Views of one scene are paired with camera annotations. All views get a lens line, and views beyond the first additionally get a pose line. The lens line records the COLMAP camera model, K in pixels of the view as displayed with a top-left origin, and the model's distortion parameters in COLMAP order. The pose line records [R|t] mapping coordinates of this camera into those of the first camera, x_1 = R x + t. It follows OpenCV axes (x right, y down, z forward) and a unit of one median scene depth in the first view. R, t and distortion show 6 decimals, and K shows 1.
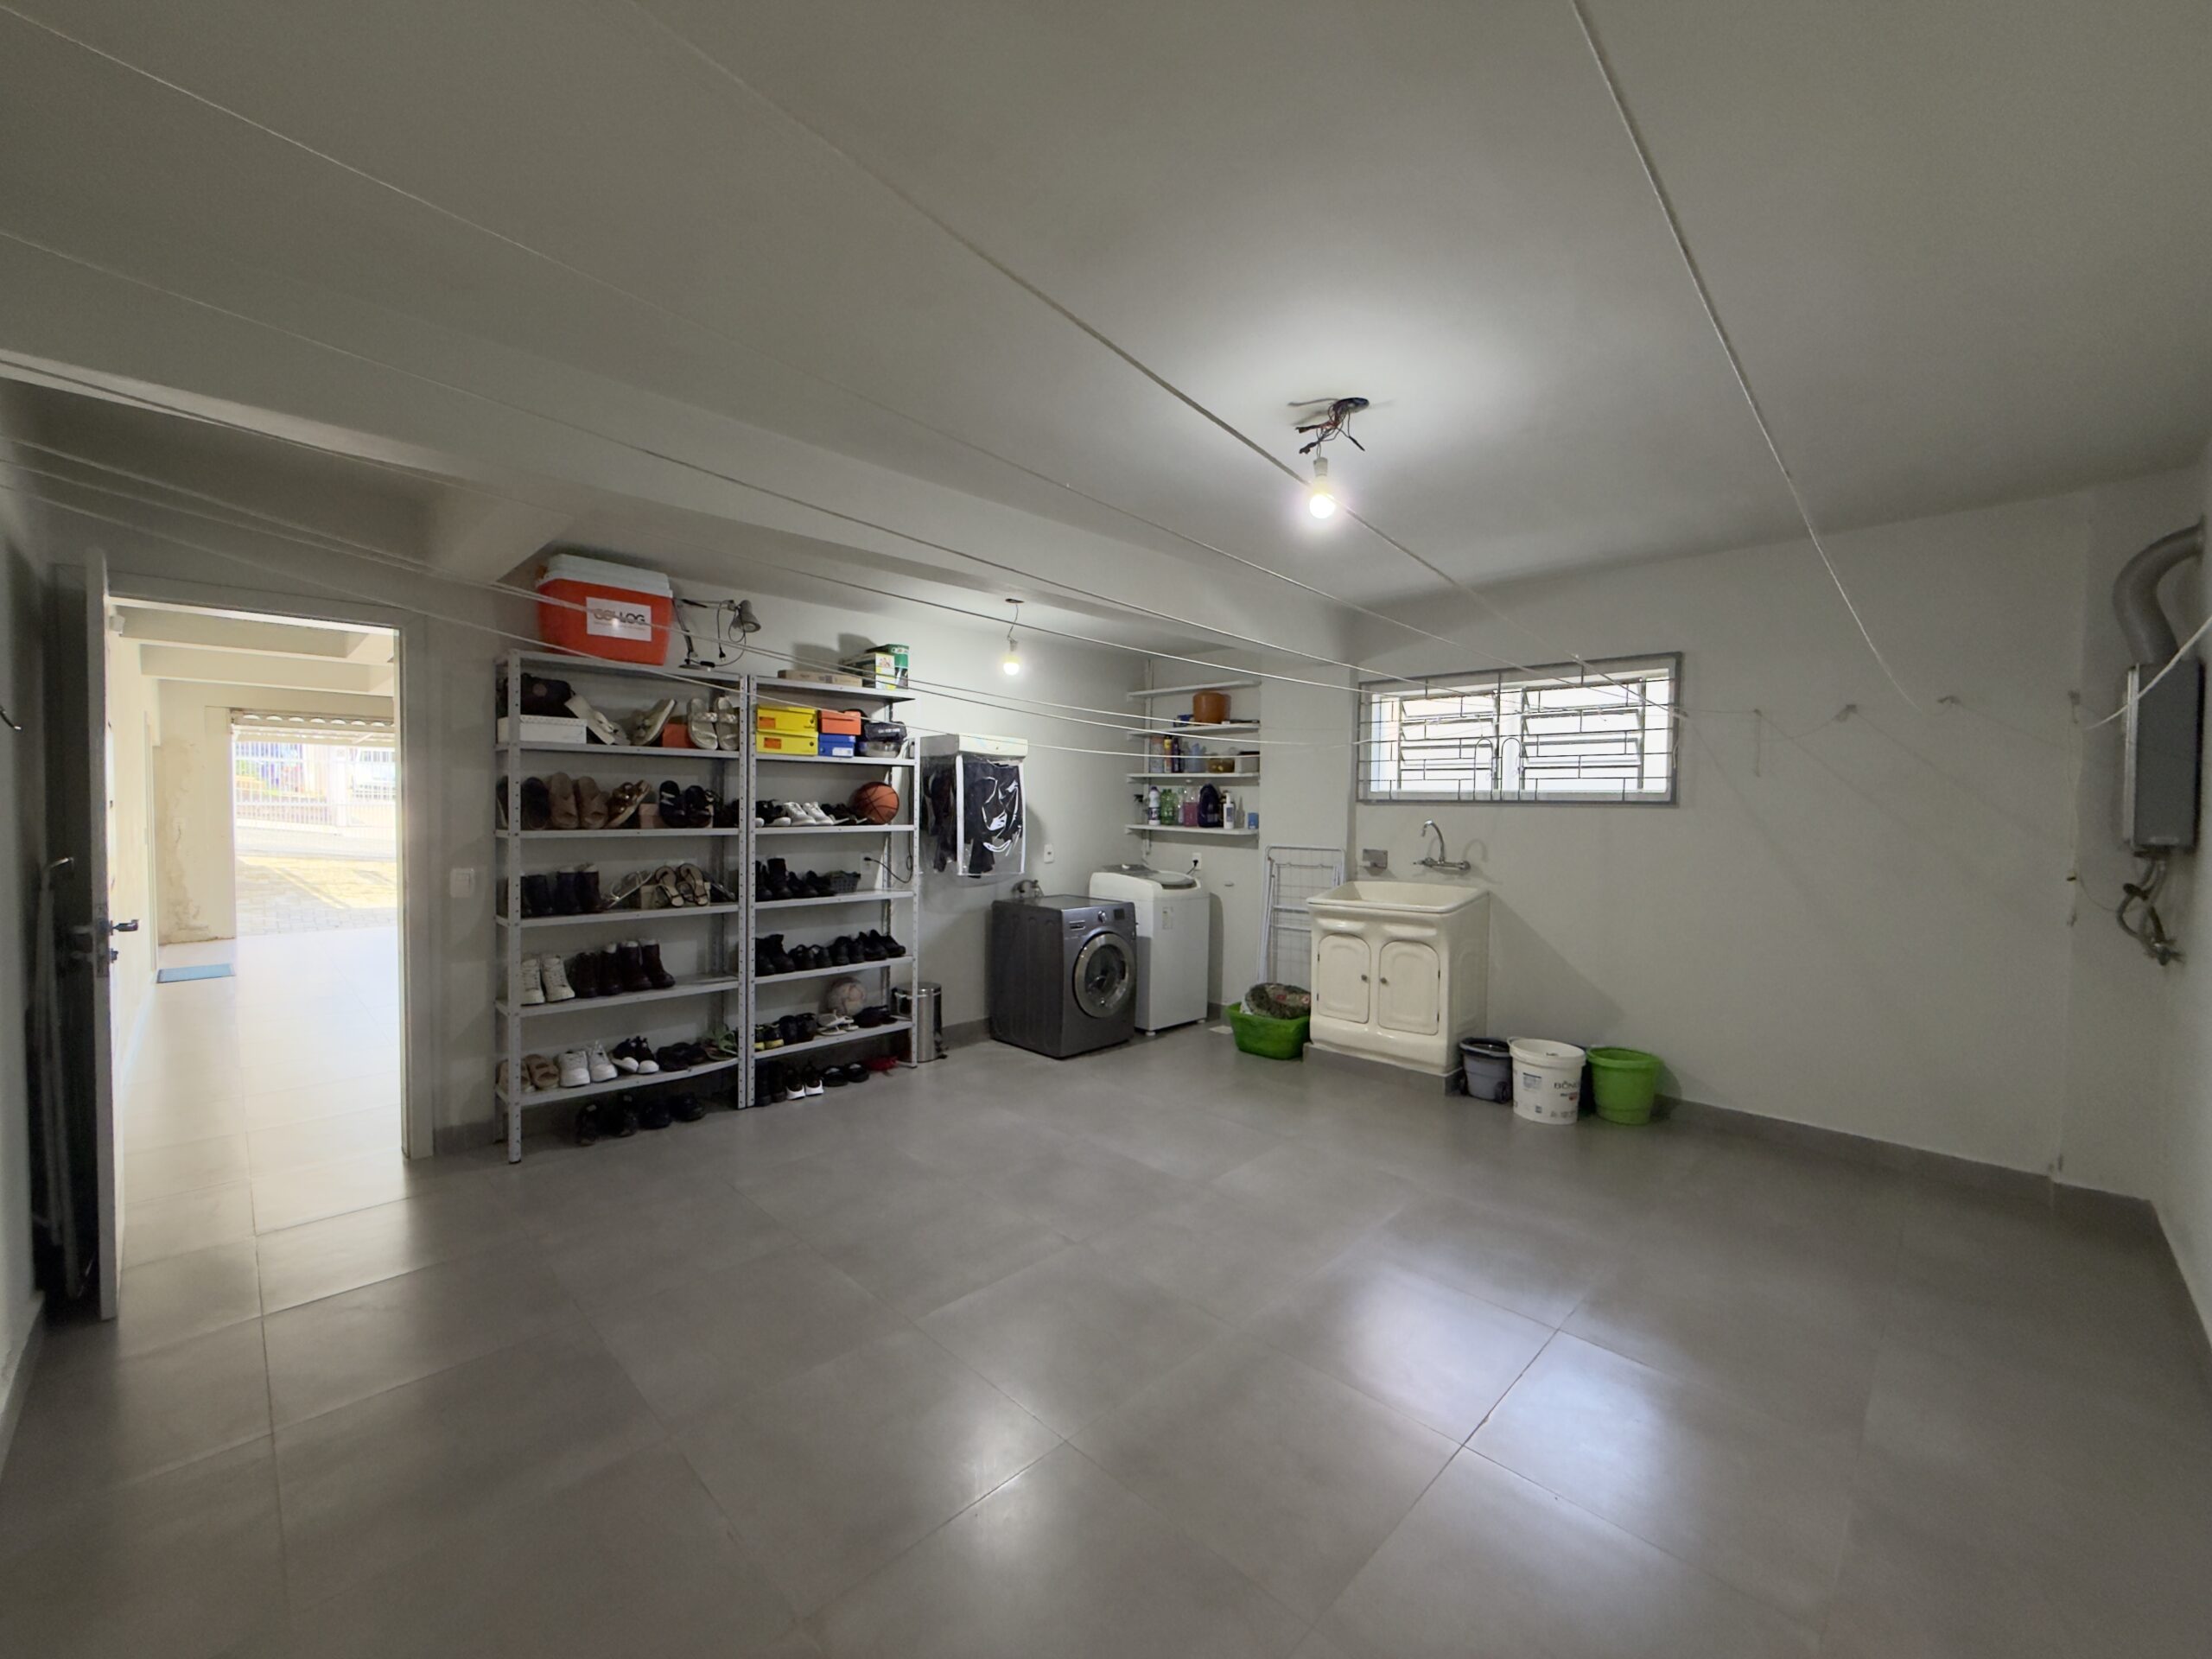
lens RADIAL K [[887.2, 0, 1106.7], [0, 887.2, 832.7], [0, 0, 1]] dist [0.001749, 0.000153]
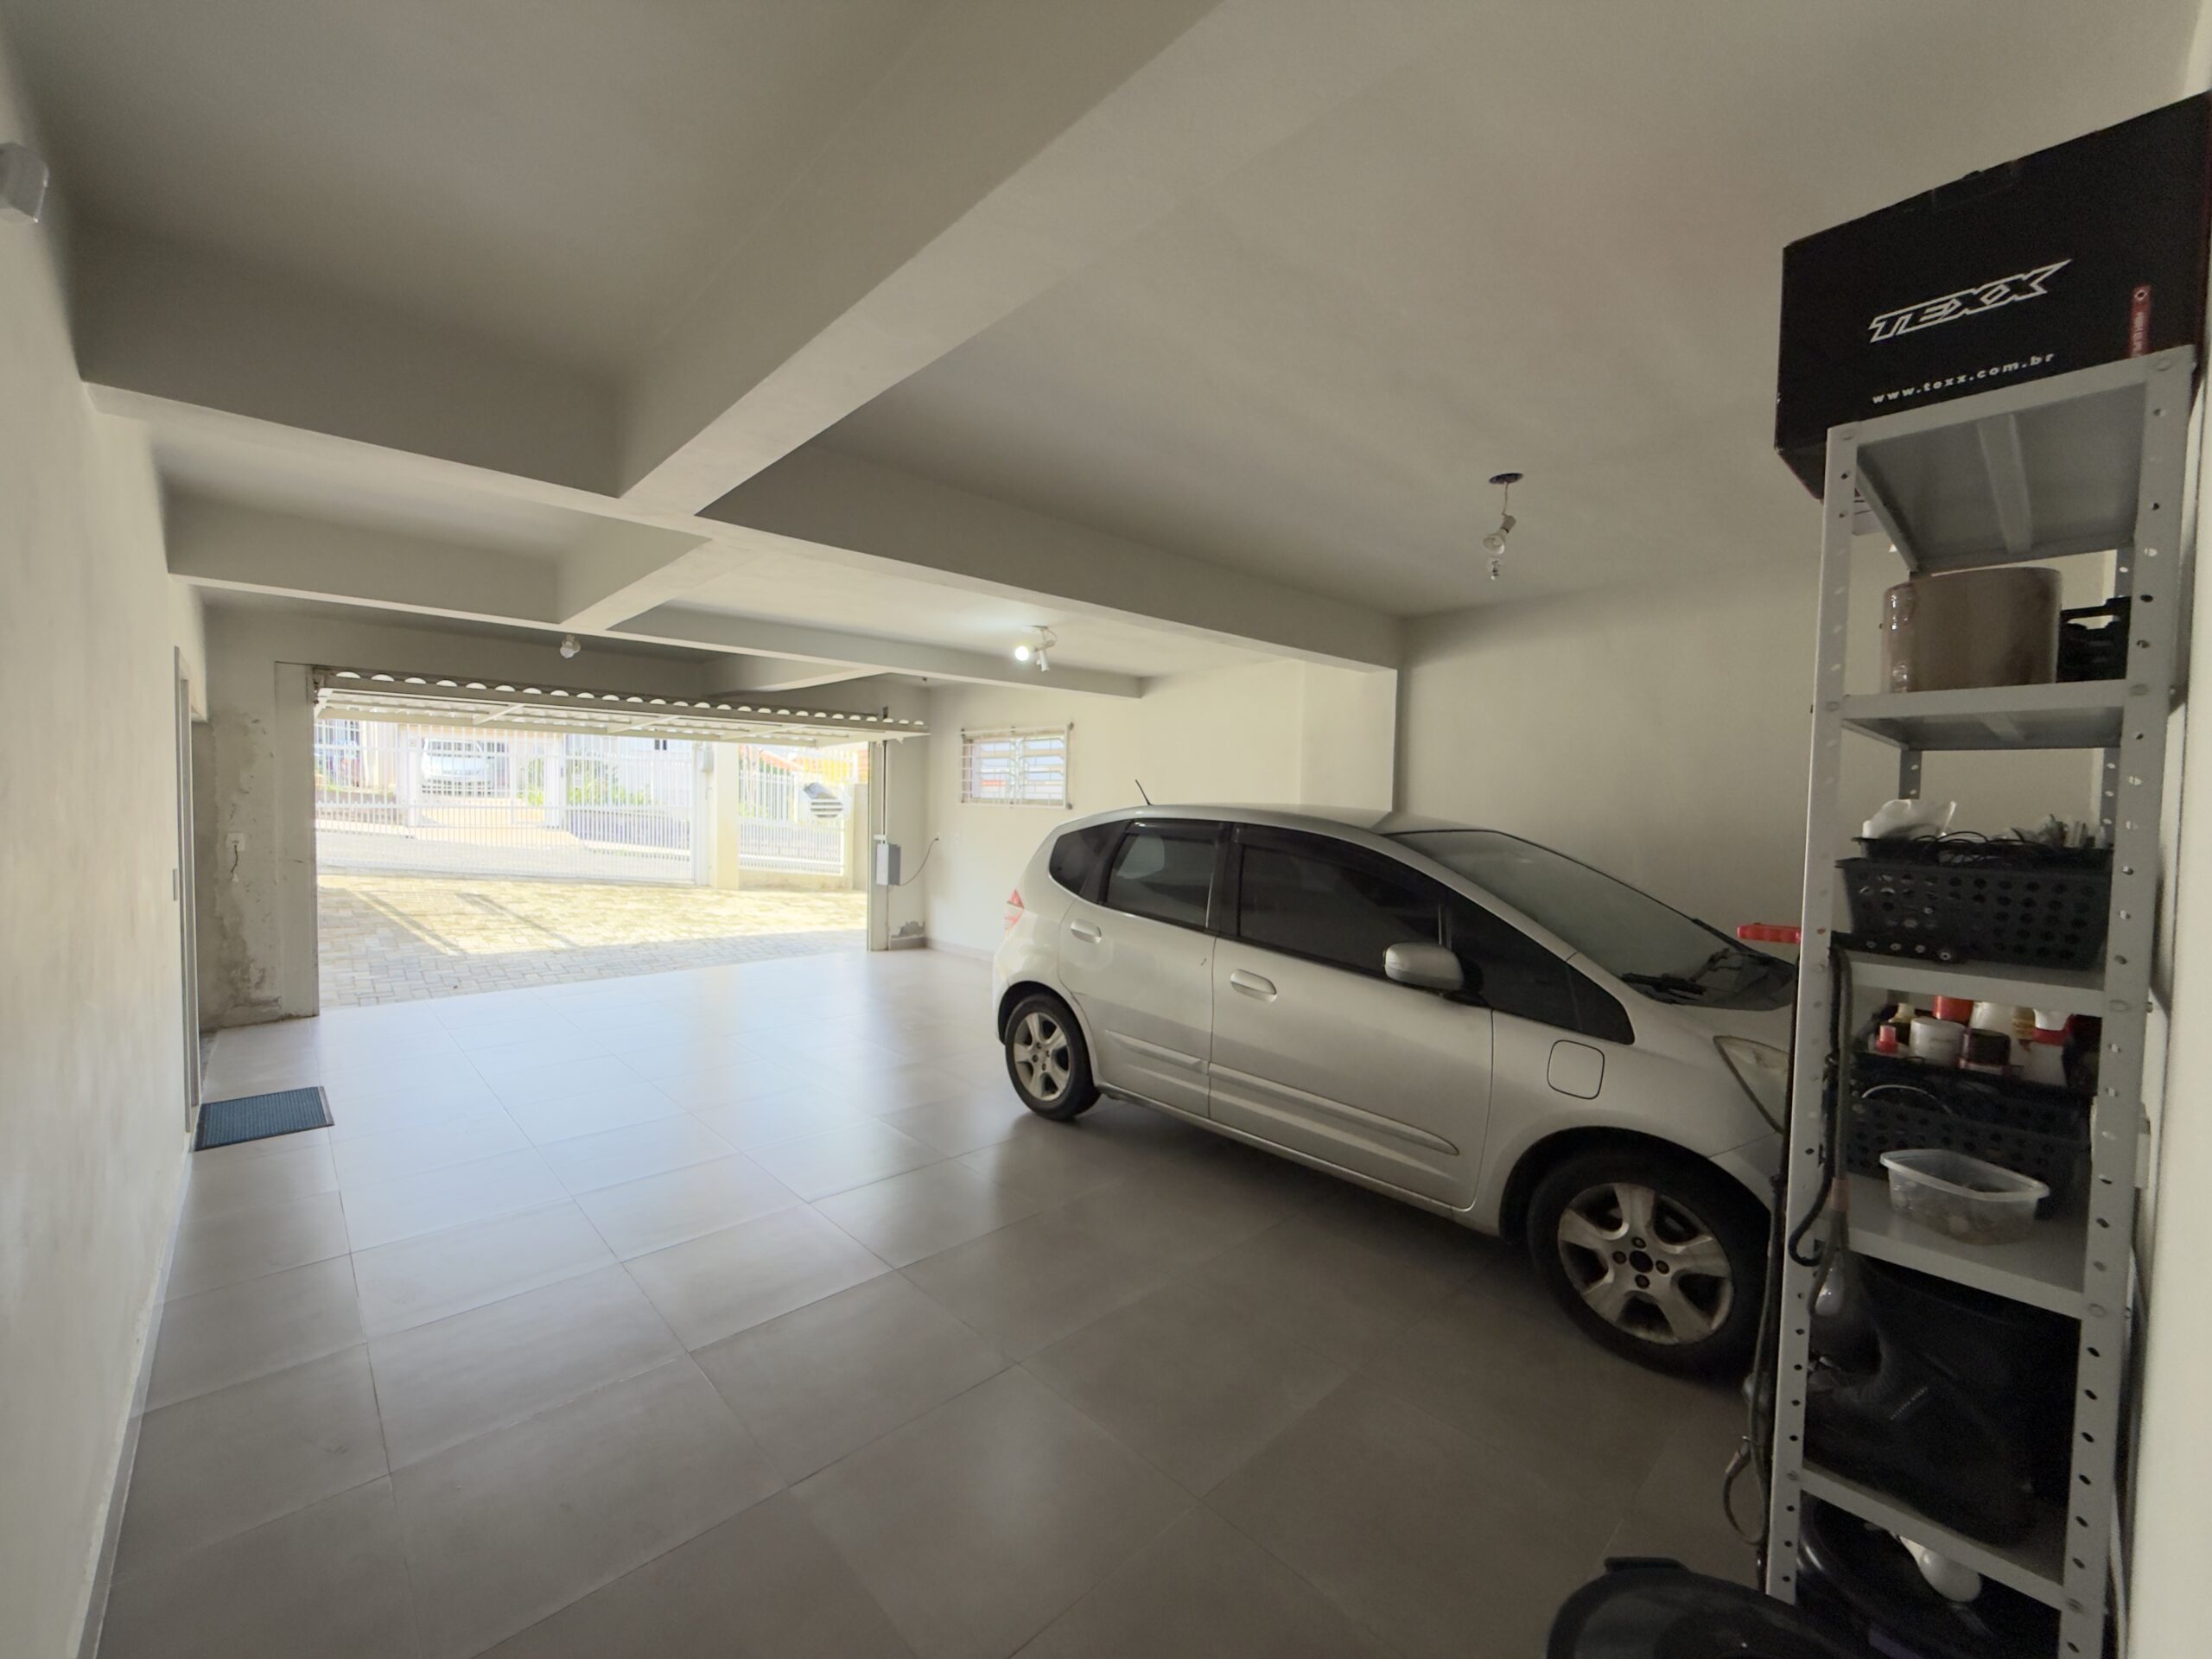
lens RADIAL K [[887.2, 0, 1104.4], [0, 887.2, 830.2], [0, 0, 1]] dist [0.001749, 0.000153]
pose [[0.999472, 0.004419, -0.032192, -0.315056], [-0.004342, 0.999988, 0.002465, -0.019235], [0.032203, -0.002323, 0.999479, 0.301700]]
